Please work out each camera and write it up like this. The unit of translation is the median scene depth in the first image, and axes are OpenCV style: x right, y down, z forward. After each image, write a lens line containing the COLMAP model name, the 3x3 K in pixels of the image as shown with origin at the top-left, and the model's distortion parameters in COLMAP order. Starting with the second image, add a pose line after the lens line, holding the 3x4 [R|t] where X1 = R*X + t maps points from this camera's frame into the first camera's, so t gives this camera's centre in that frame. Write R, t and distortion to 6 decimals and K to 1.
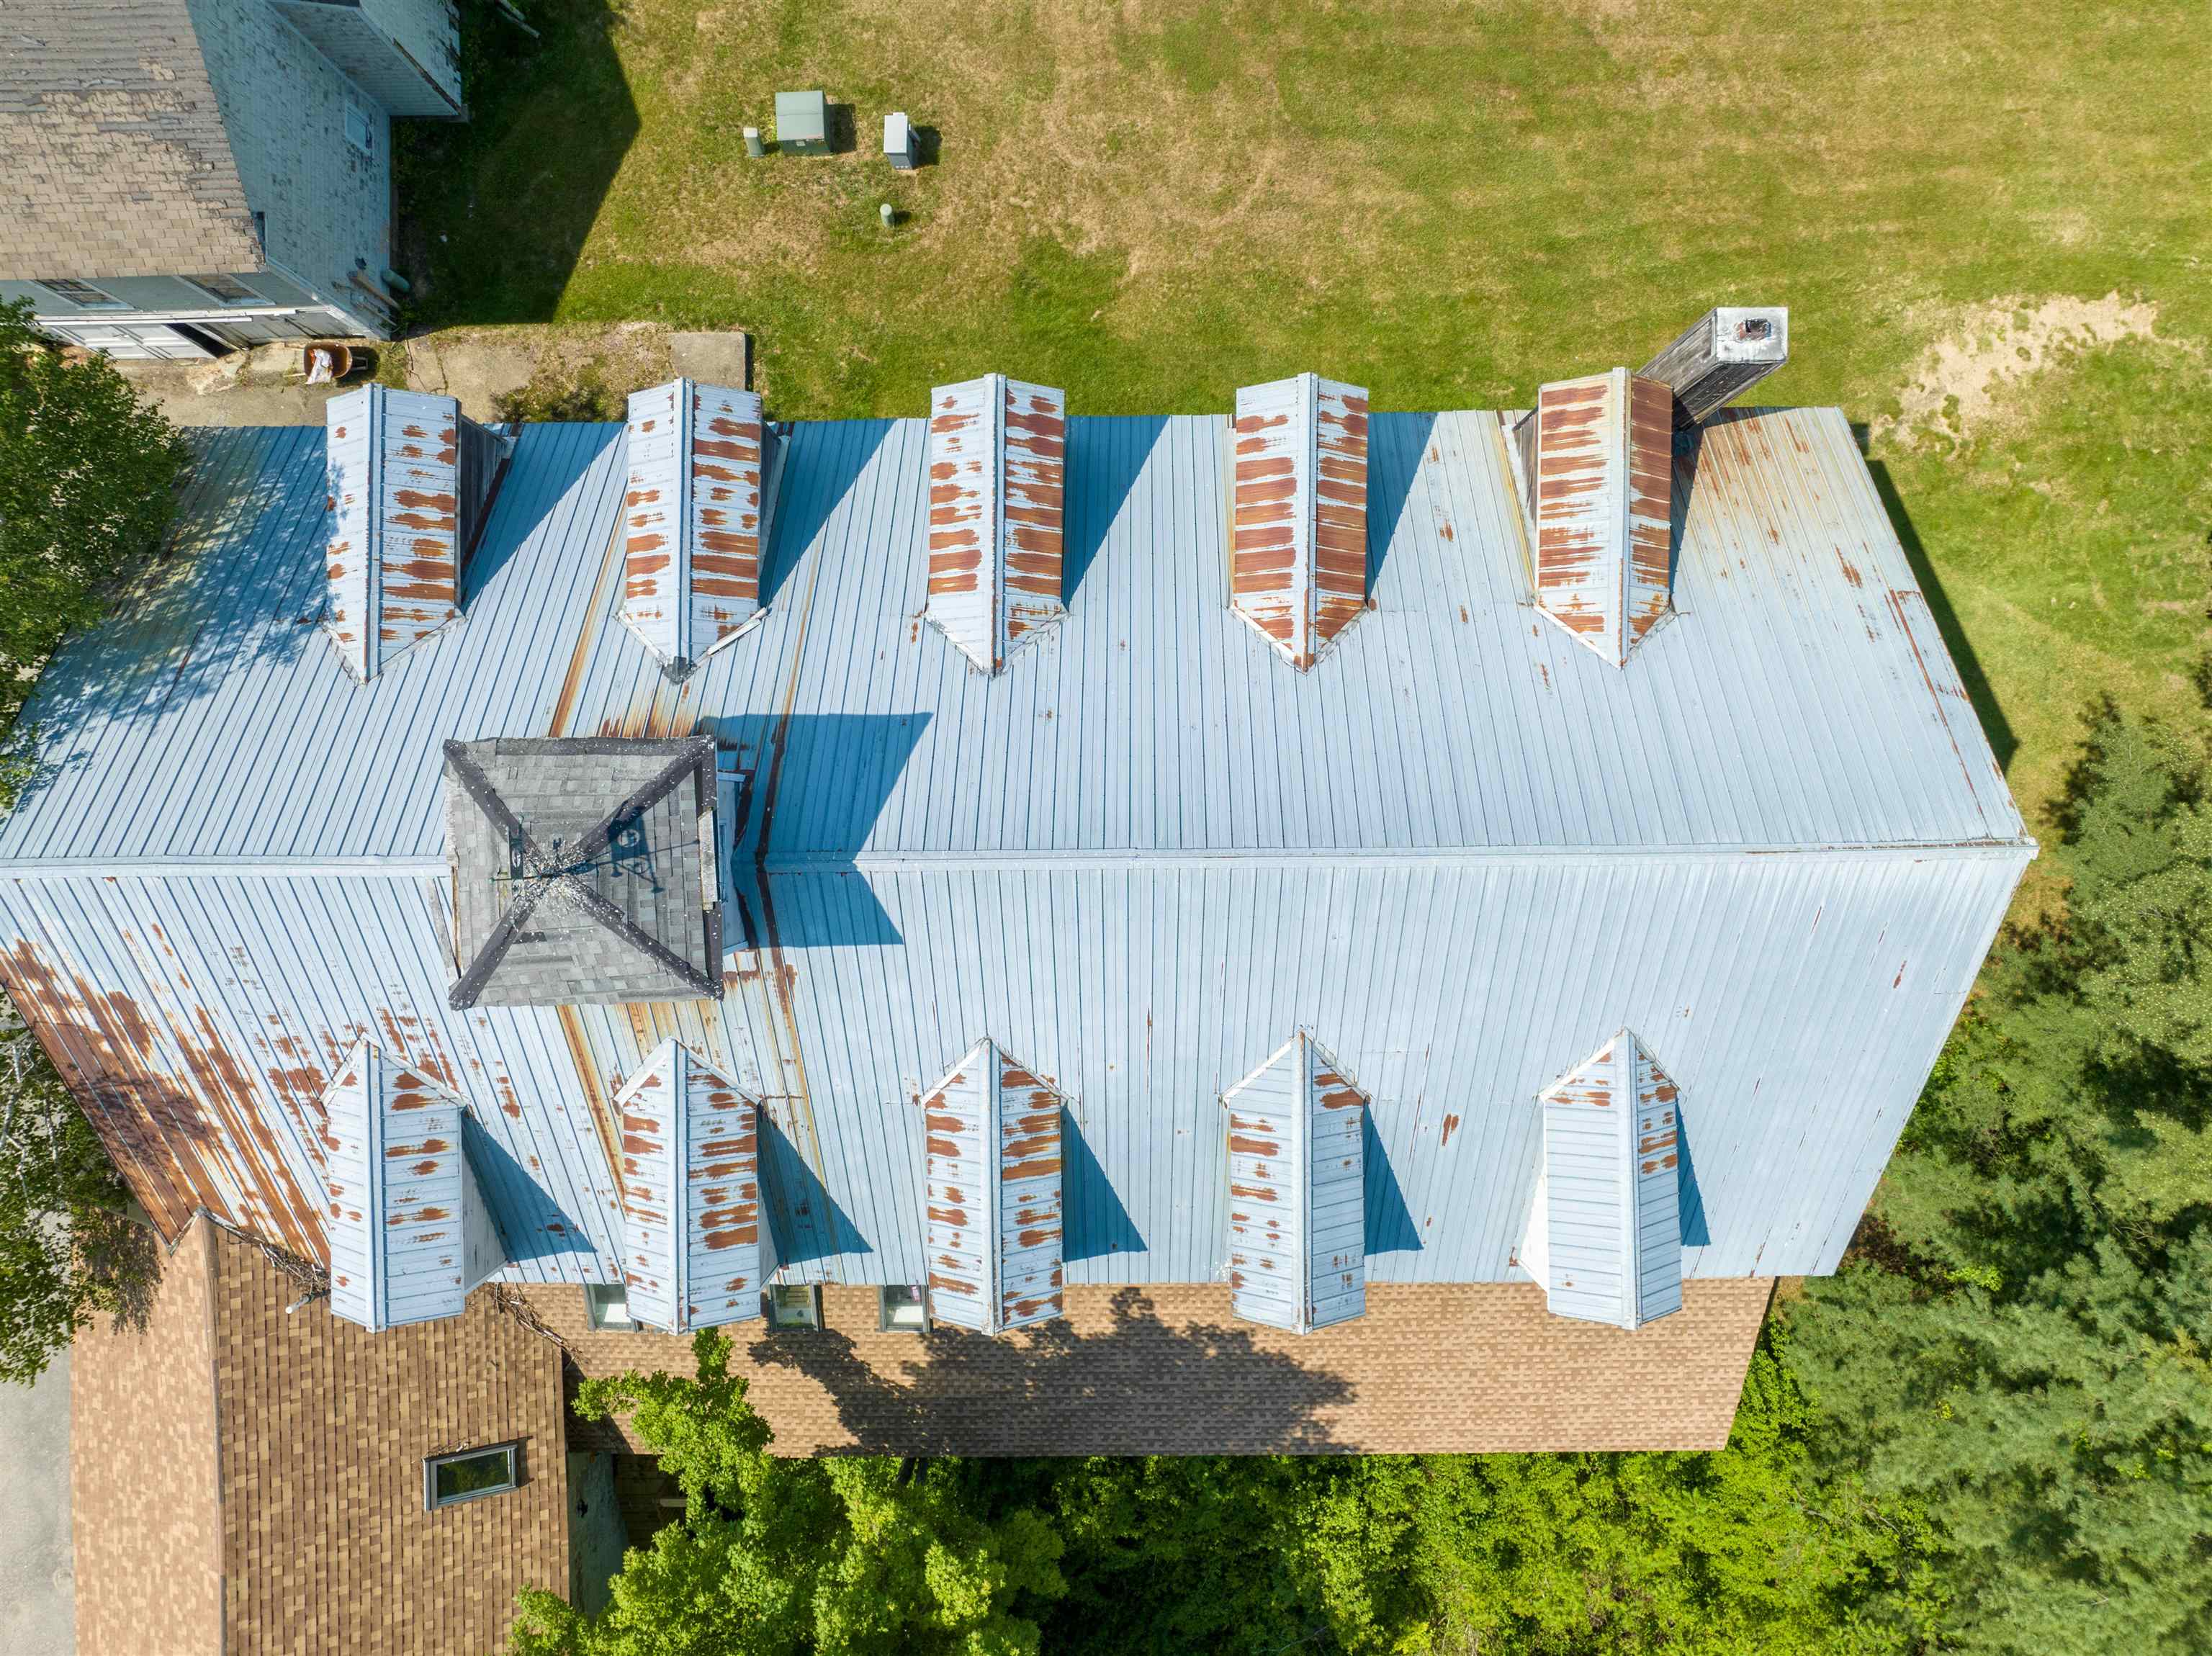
lens RADIAL K [[1562.8, 0, 1111.1], [0, 1562.8, 831.9], [0, 0, 1]] dist [-0.045512, 0.018389]
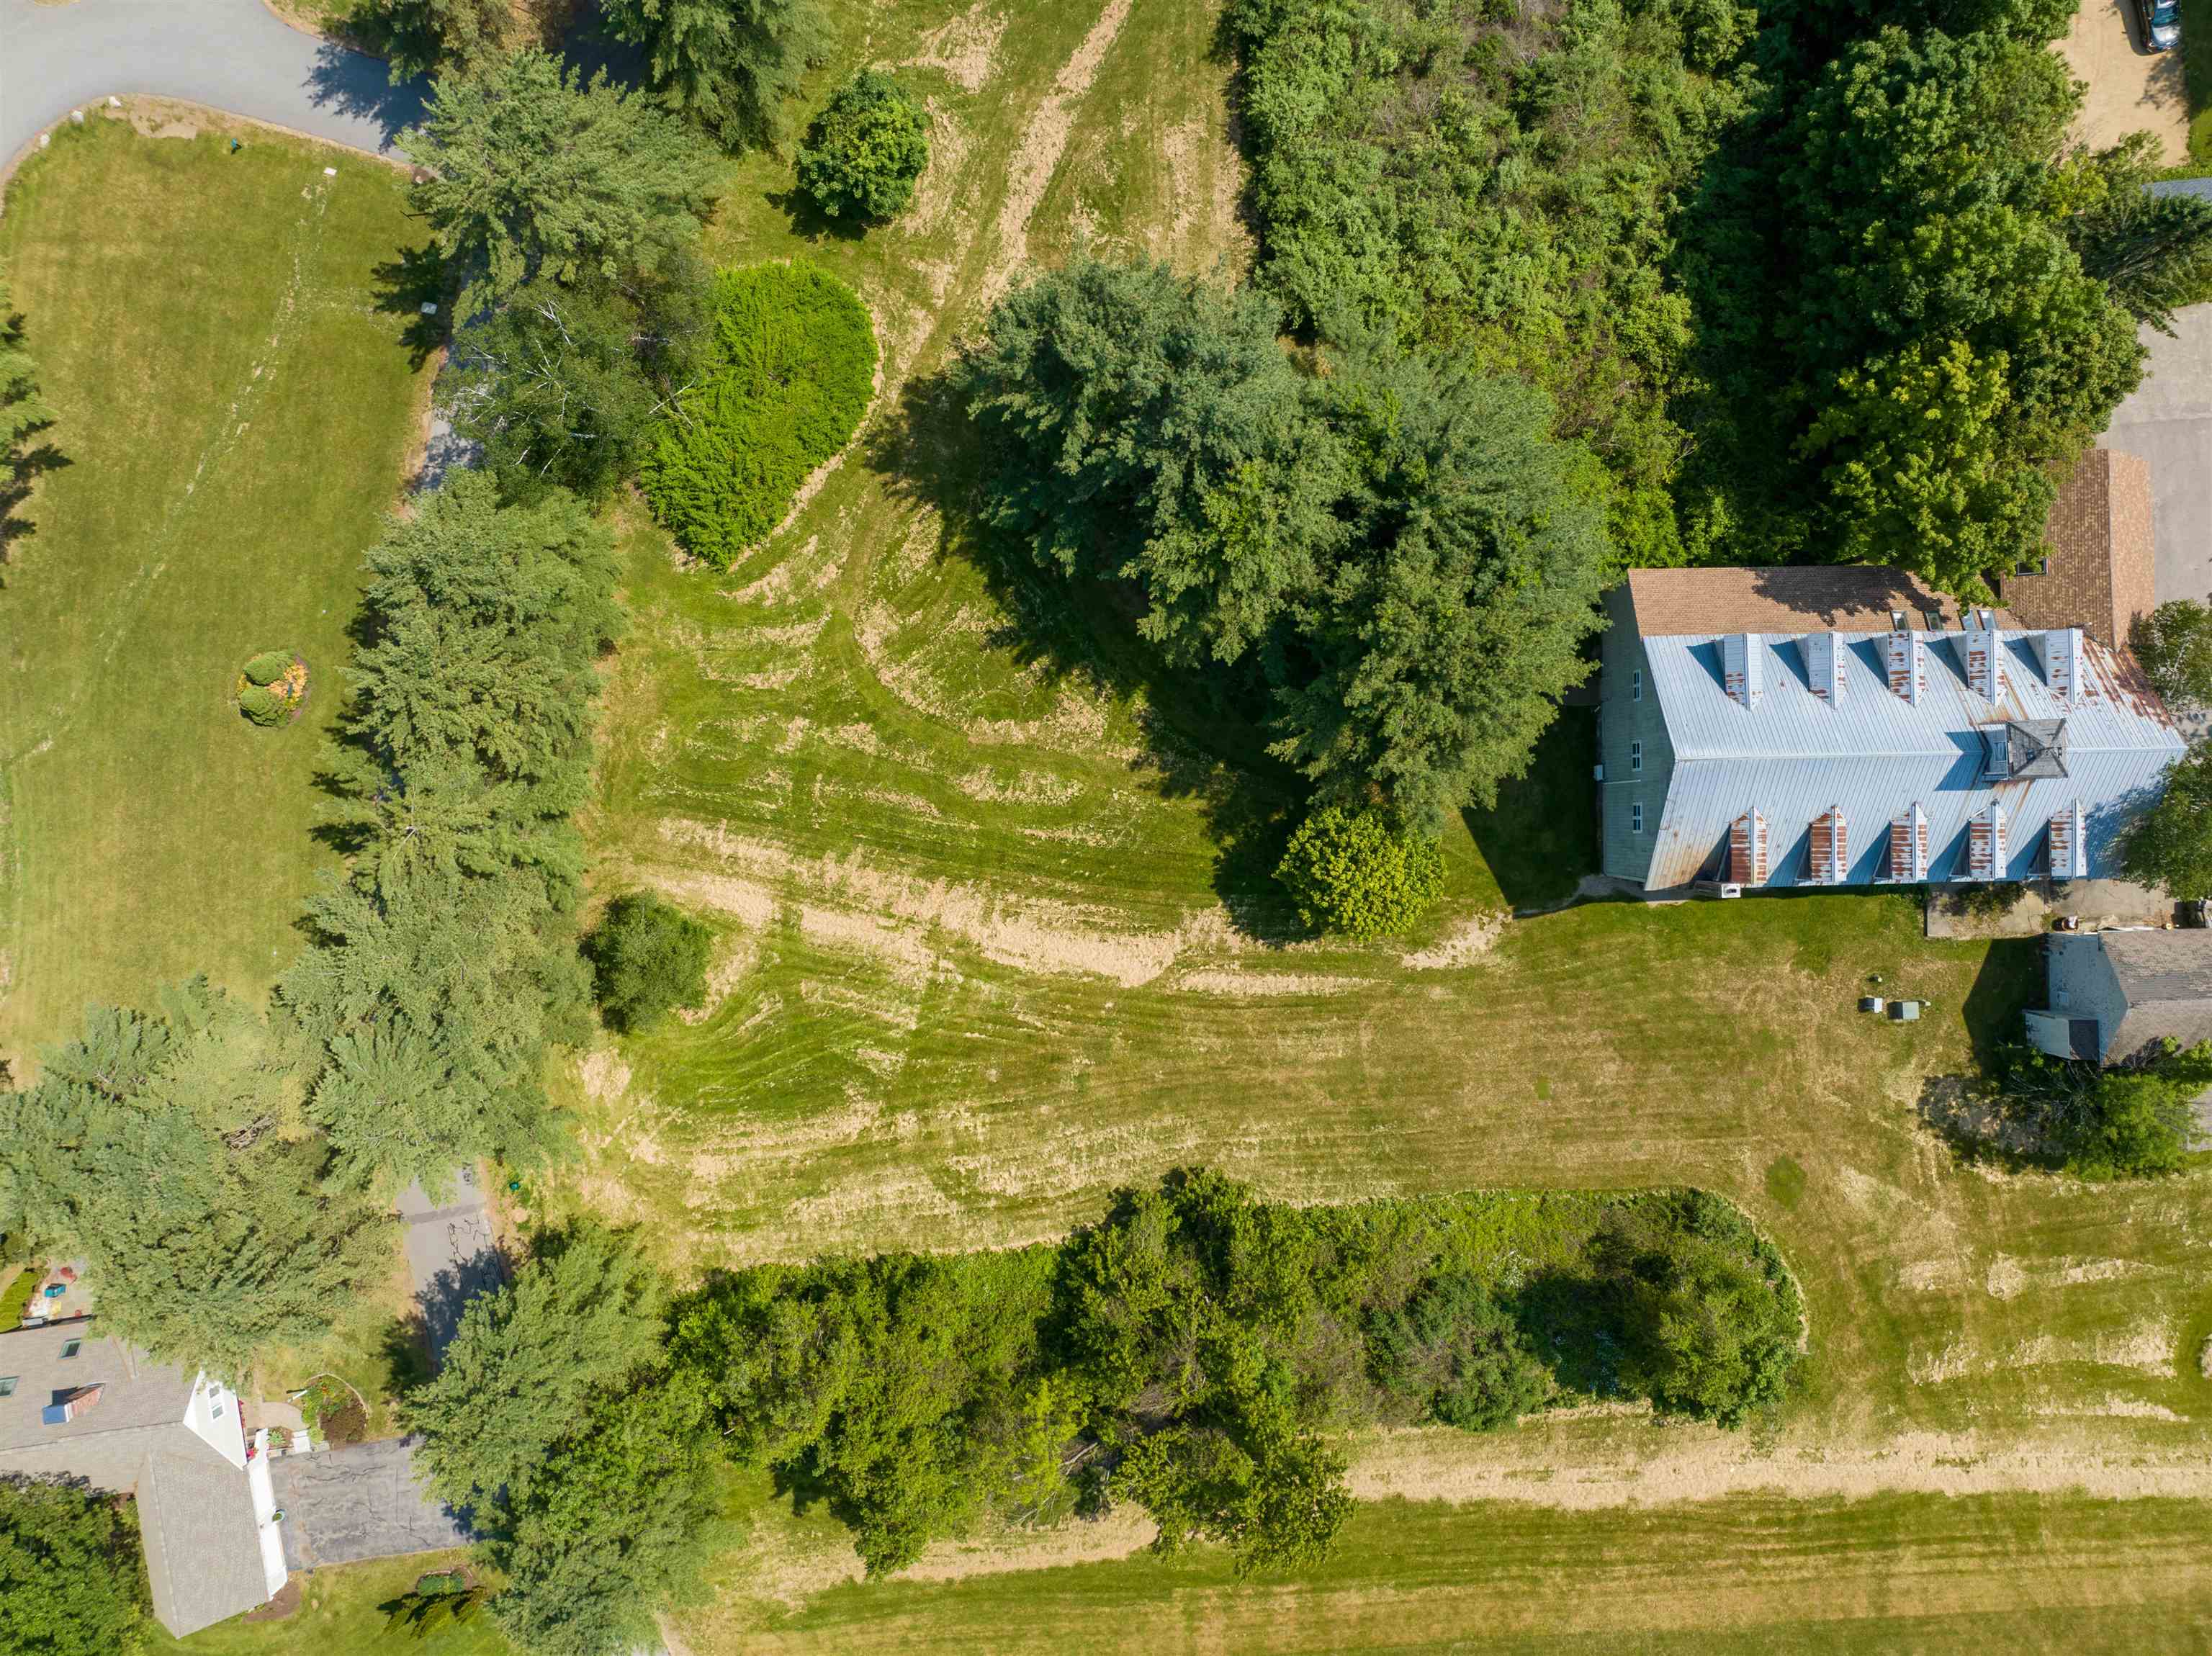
lens RADIAL K [[1562.8, 0, 1112.3], [0, 1562.8, 832.9], [0, 0, 1]] dist [-0.045512, 0.018389]
pose [[-0.999846, 0.010585, 0.013993, 1.782211], [-0.010739, -0.999882, -0.011001, -0.108603], [0.013875, -0.011150, 0.999842, -2.737383]]
